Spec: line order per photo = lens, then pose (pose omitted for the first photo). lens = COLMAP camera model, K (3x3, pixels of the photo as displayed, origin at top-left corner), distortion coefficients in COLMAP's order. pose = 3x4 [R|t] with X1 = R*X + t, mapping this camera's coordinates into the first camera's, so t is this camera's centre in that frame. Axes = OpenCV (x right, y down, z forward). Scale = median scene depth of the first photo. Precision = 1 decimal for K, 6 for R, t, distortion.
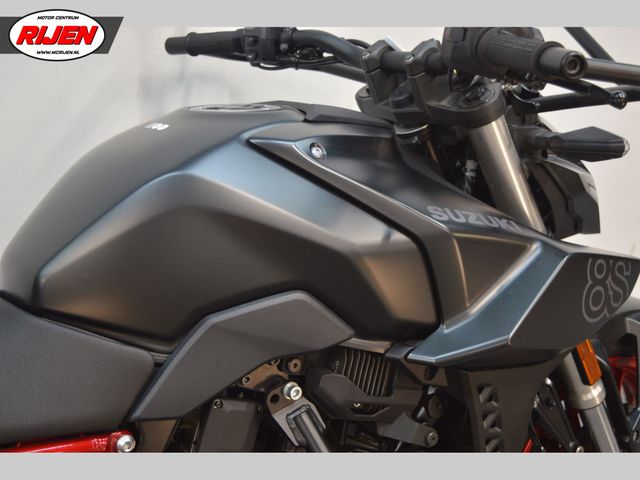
lens RADIAL K [[991.1, 0, 320.6], [0, 991.1, 239.8], [0, 0, 1]] dist [-0.002361, 0.000000]
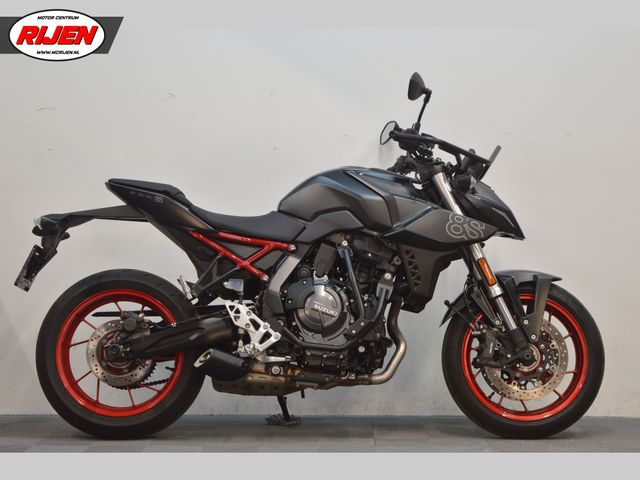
lens RADIAL K [[1512.9, 0, 320.3], [0, 1512.9, 238.3], [0, 0, 1]] dist [-0.002285, 0.000000]
pose [[0.802619, -0.013009, -0.596351, 2.871716], [-0.180521, 0.947581, -0.263632, 1.461457], [0.568520, 0.319249, 0.758198, -2.826514]]
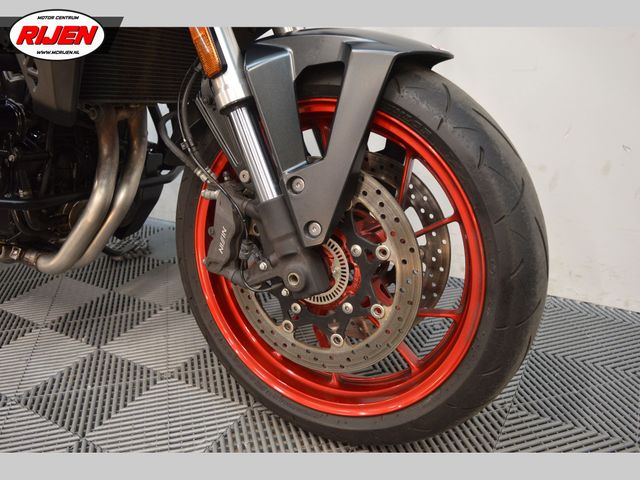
lens RADIAL K [[557.8, 0, 319.9], [0, 557.8, 243.9], [0, 0, 1]] dist [-0.086370, -0.007077]
pose [[0.413435, 0.314940, -0.854333, 1.031231], [-0.255680, 0.940681, 0.223041, 0.205812], [0.873899, 0.126223, 0.469434, 1.135790]]
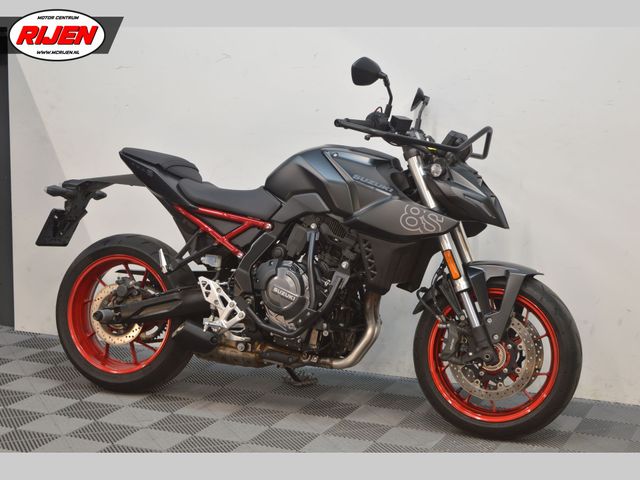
lens RADIAL K [[1223.4, 0, 317.2], [0, 1223.4, 240.7], [0, 0, 1]] dist [0.001098, 0.000000]
pose [[0.518182, 0.116240, -0.847335, 3.353460], [-0.278489, 0.959661, -0.038659, 0.348938], [0.808660, 0.256006, 0.529650, -1.092327]]
